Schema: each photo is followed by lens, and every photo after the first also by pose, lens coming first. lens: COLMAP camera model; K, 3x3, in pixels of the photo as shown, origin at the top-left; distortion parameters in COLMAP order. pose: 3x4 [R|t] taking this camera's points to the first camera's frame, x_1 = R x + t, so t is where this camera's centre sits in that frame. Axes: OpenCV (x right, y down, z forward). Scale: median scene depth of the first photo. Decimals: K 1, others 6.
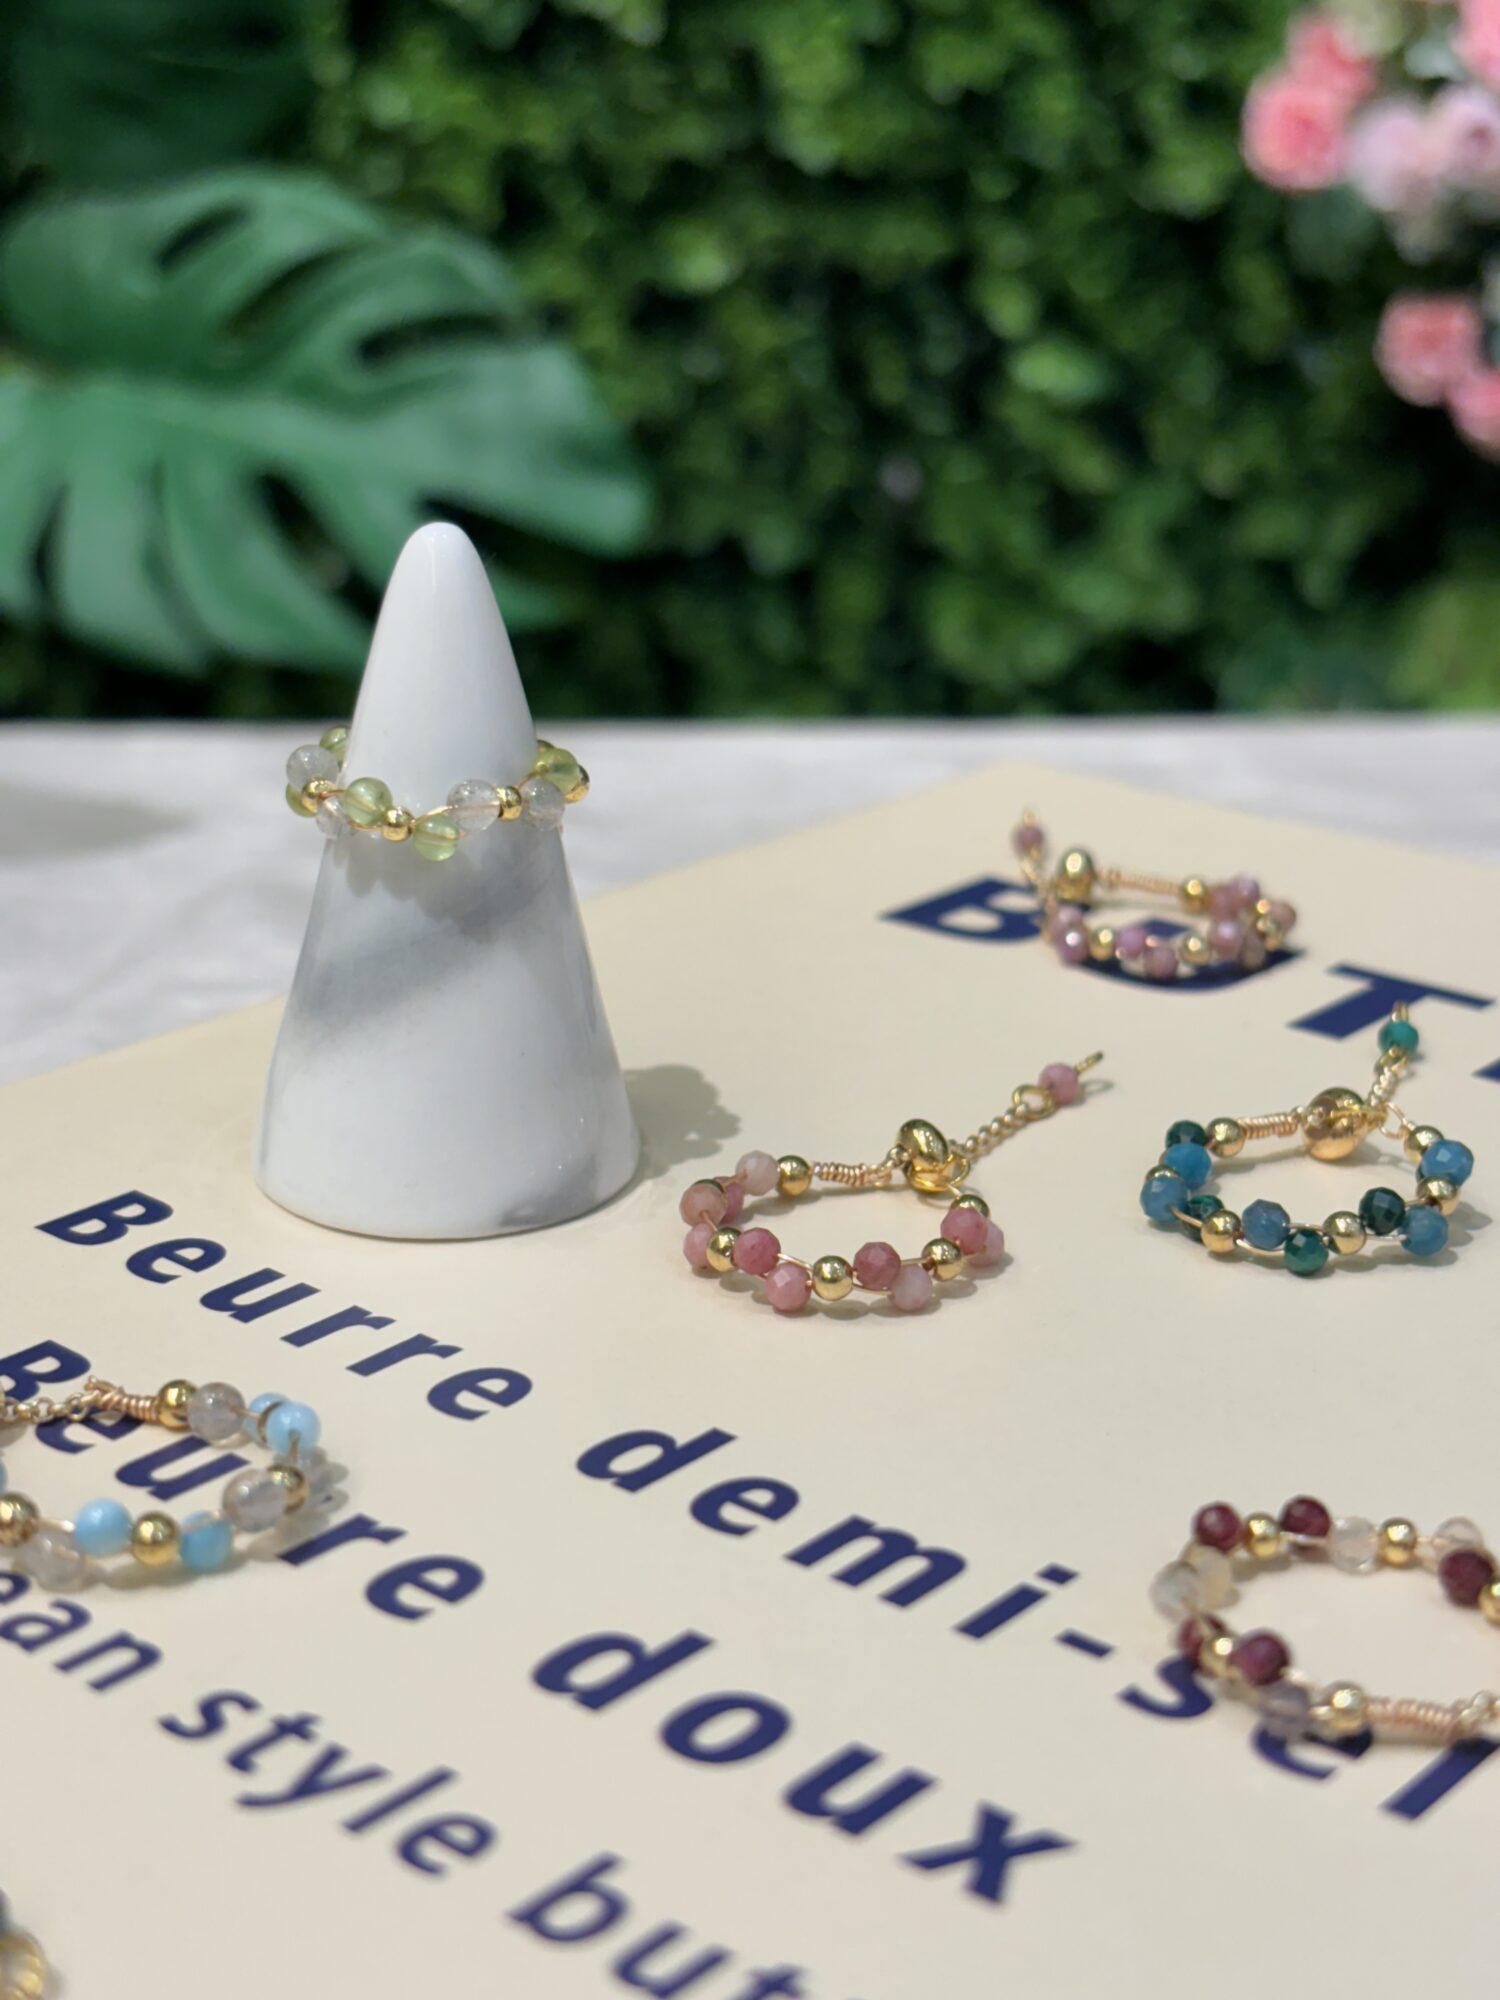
lens RADIAL K [[3146.4, 0, 764.3], [0, 3146.4, 1001.1], [0, 0, 1]] dist [0.281758, -1.409288]
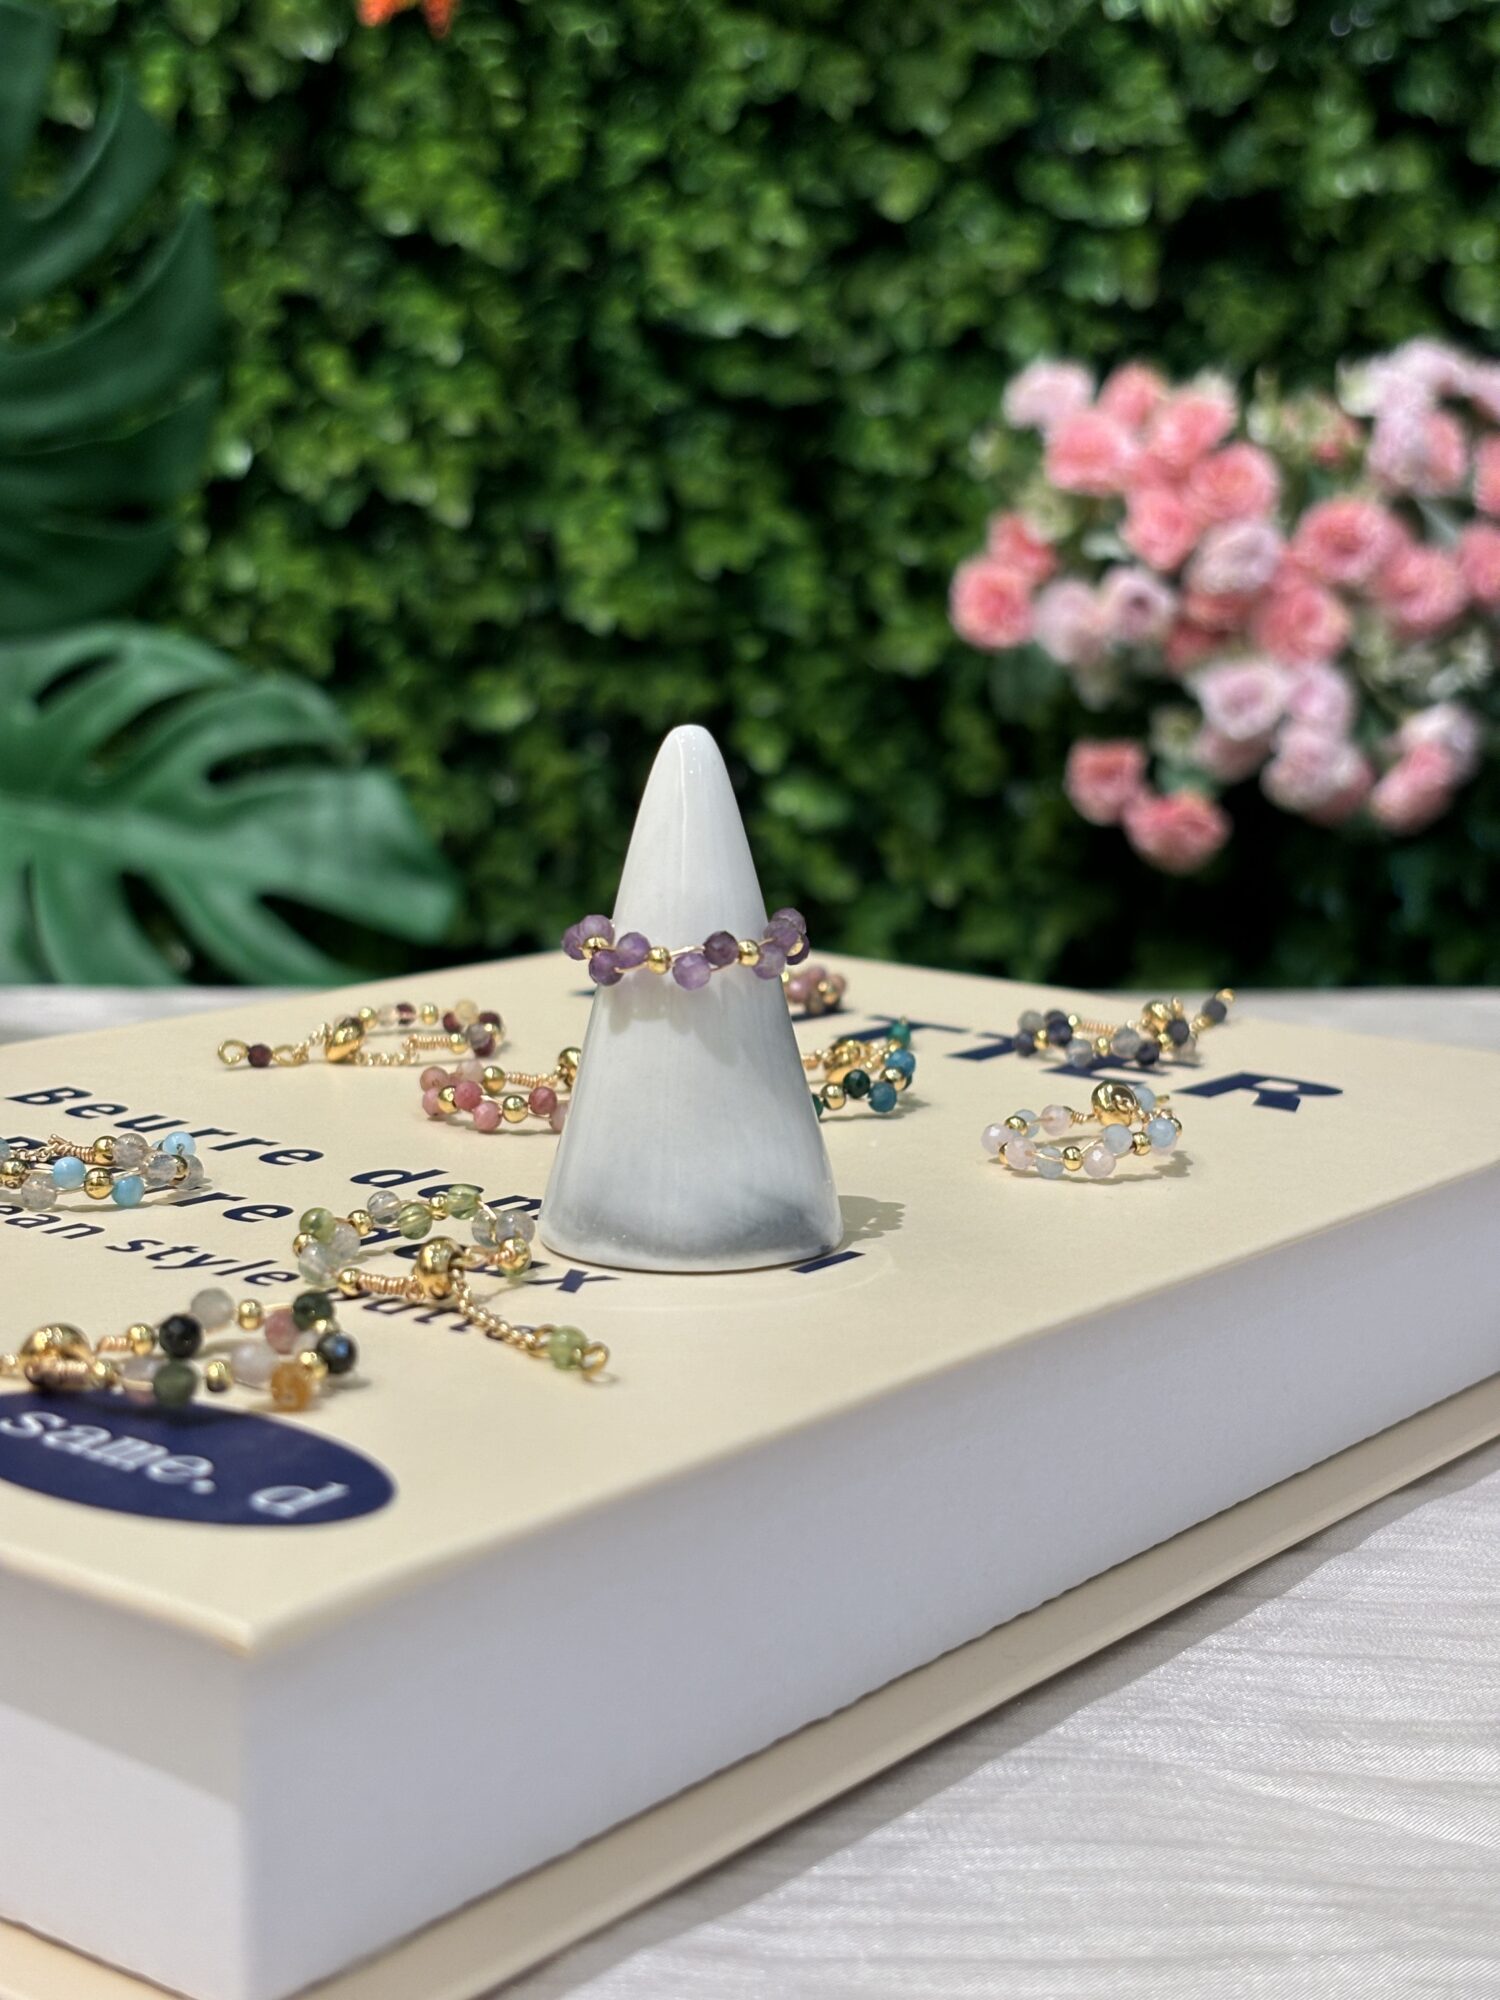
lens RADIAL K [[3100.9, 0, 750.0], [0, 3100.9, 1000.0], [0, 0, 1]] dist [0.258278, -1.245995]
pose [[0.998647, 0.009137, 0.051201, 0.013759], [-0.000637, 0.986522, -0.163625, 0.066905], [-0.052006, 0.163370, 0.985193, -0.133680]]
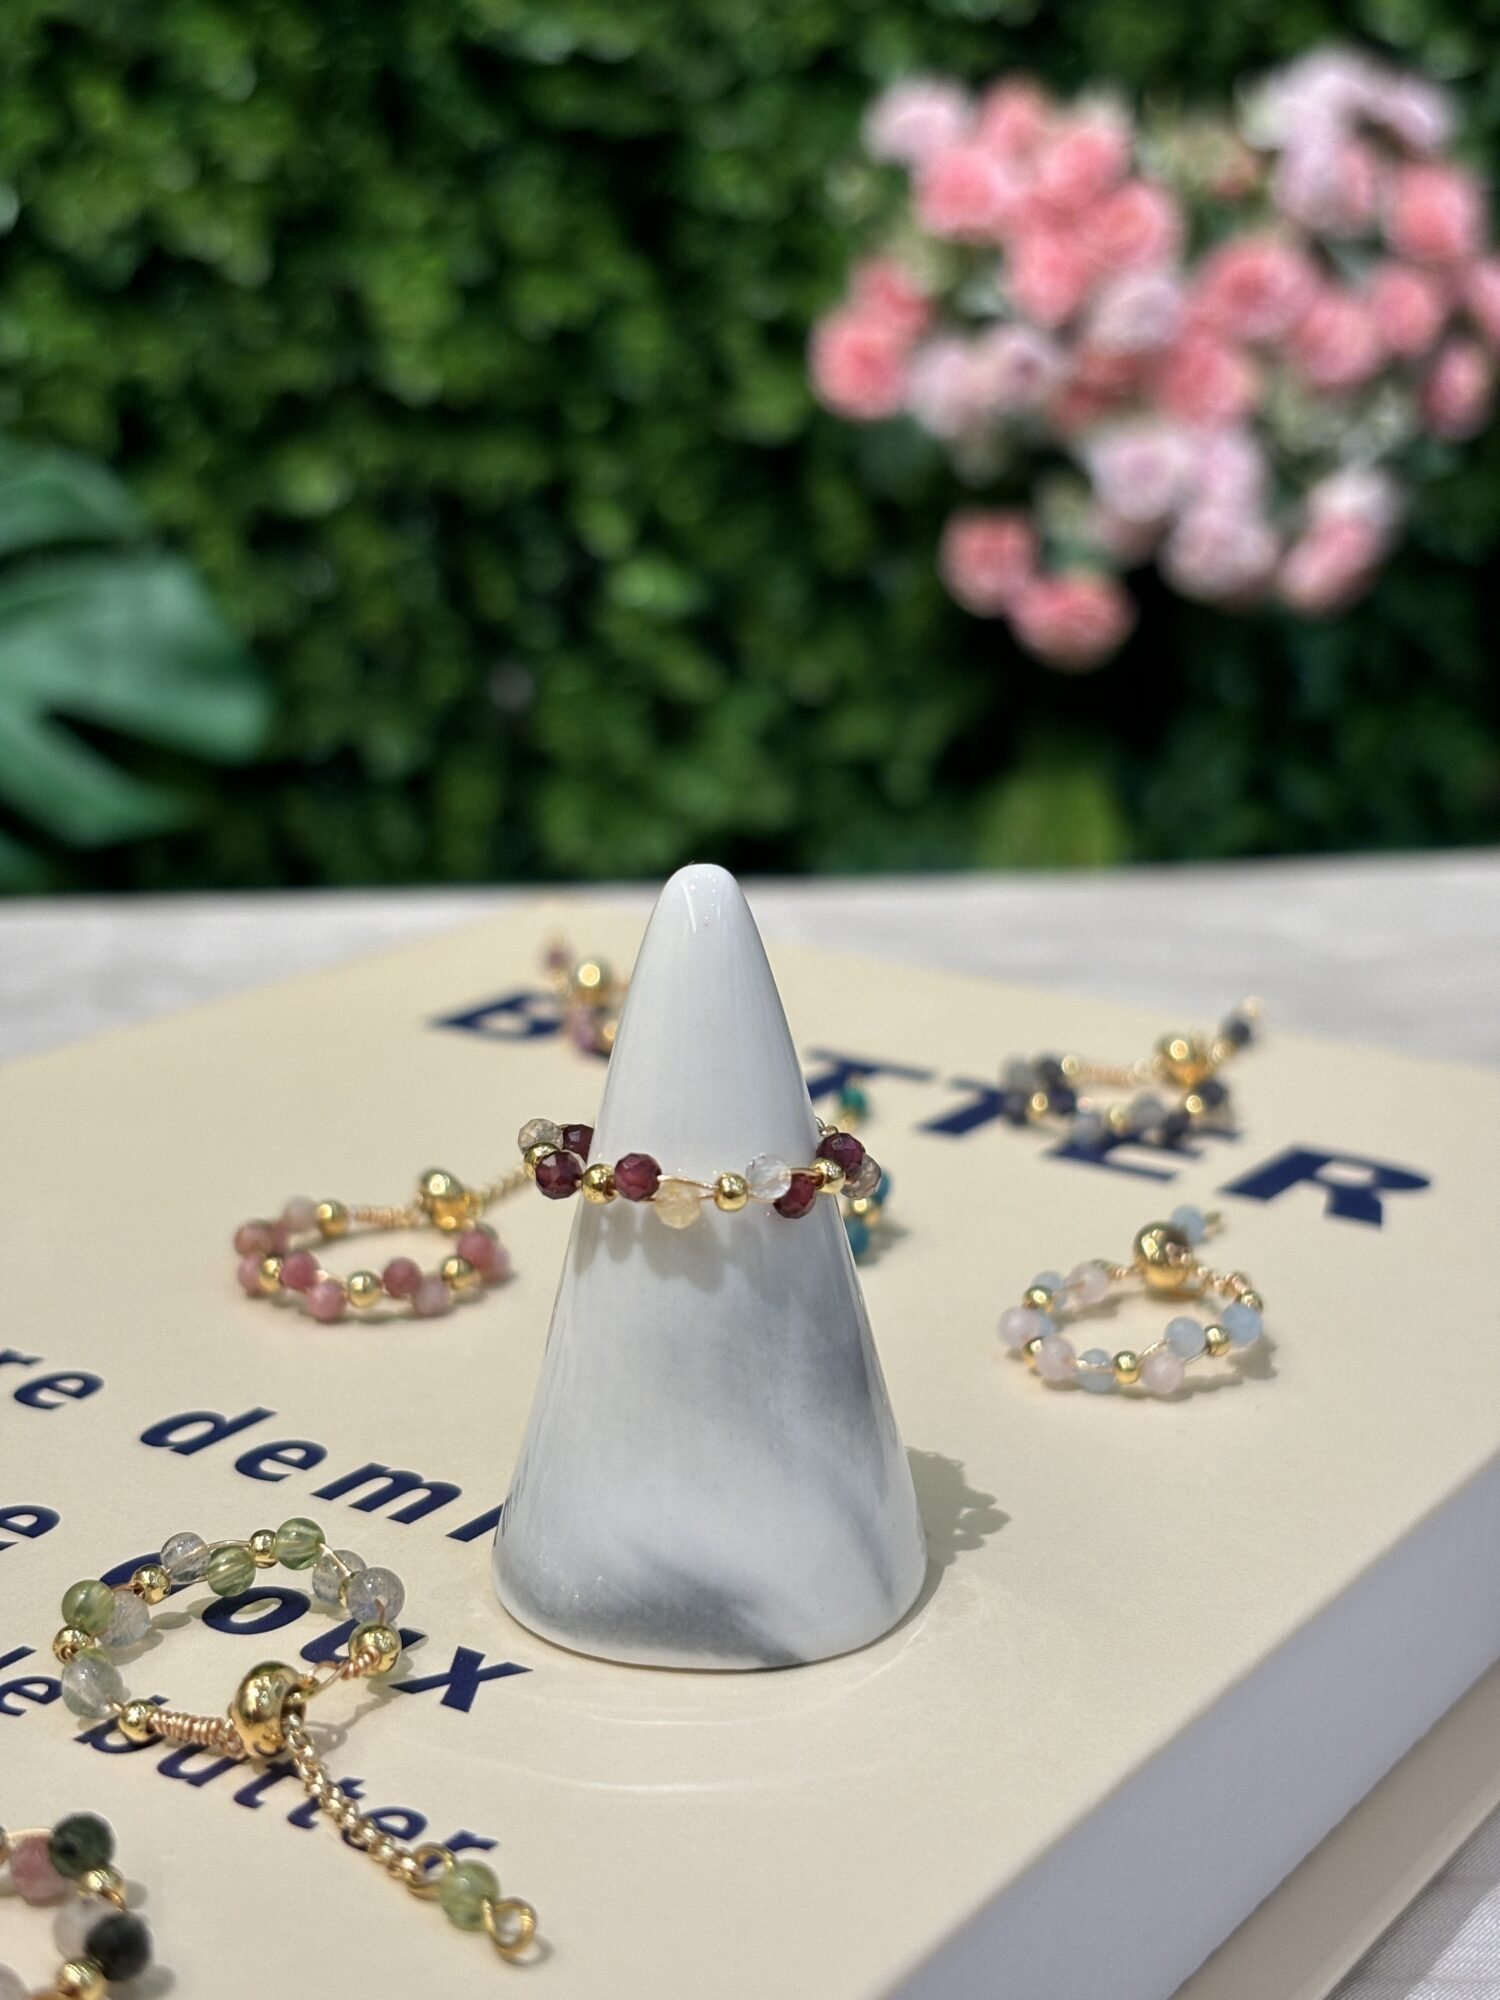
lens RADIAL K [[3146.4, 0, 764.3], [0, 3146.4, 1001.1], [0, 0, 1]] dist [0.281758, -1.409288]
pose [[0.993763, -0.024705, 0.108745, 0.010320], [0.032227, 0.997167, -0.067963, 0.014711], [-0.106758, 0.071043, 0.991744, -0.049439]]
